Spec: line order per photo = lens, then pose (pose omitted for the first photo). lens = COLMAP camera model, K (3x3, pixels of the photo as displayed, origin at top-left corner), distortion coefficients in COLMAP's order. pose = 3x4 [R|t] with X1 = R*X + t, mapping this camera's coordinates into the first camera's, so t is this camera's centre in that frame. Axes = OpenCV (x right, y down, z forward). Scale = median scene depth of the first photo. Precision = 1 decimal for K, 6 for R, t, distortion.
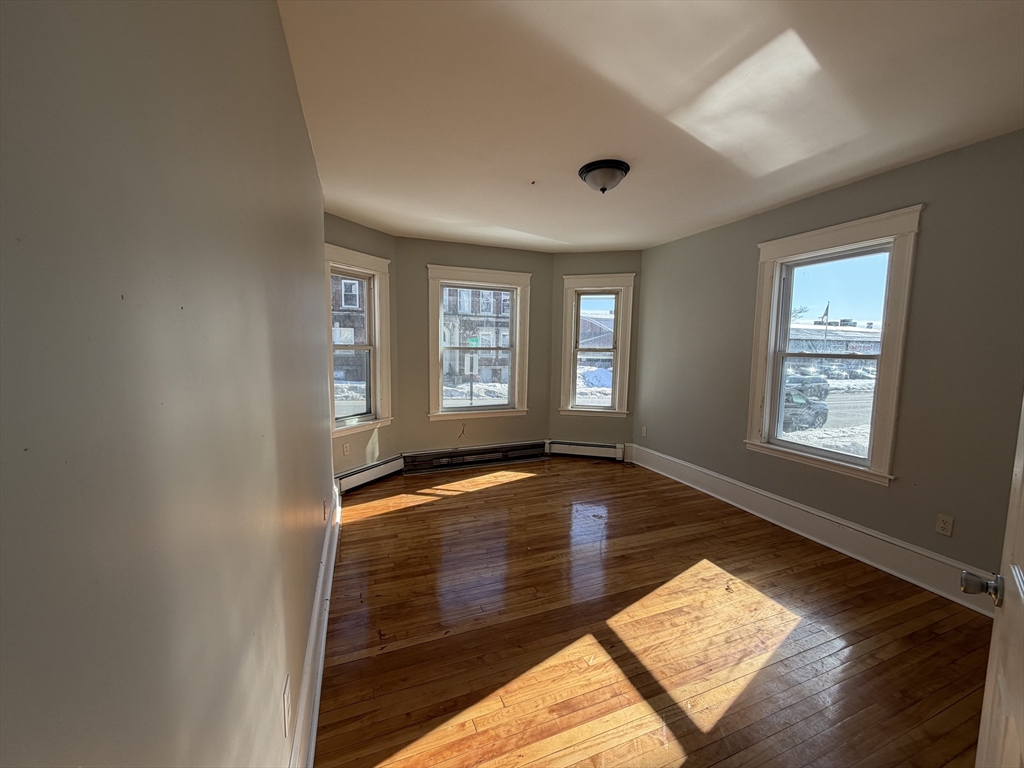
lens RADIAL K [[407.0, 0, 513.9], [0, 407.0, 385.4], [0, 0, 1]] dist [0.002217, 0.000049]
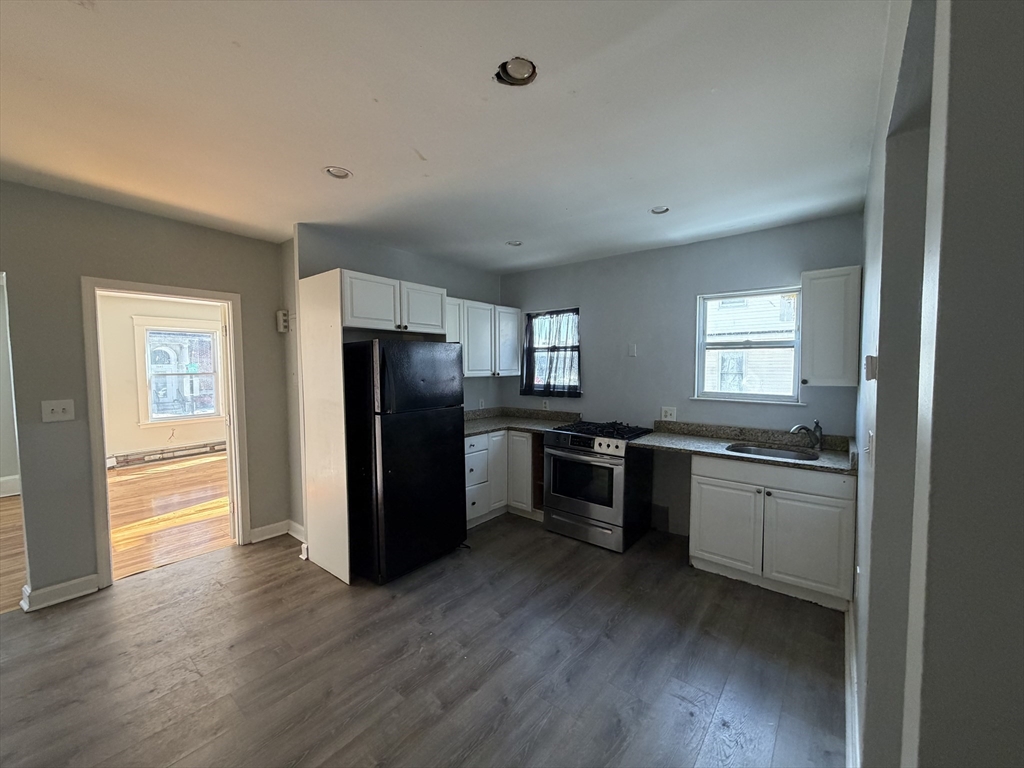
lens RADIAL K [[407.0, 0, 512.9], [0, 407.0, 385.6], [0, 0, 1]] dist [0.002217, 0.000049]
pose [[0.866845, -0.048086, 0.496253, 0.204148], [0.068904, 0.997341, -0.023719, 0.062348], [-0.493793, 0.054755, 0.867854, -0.808071]]
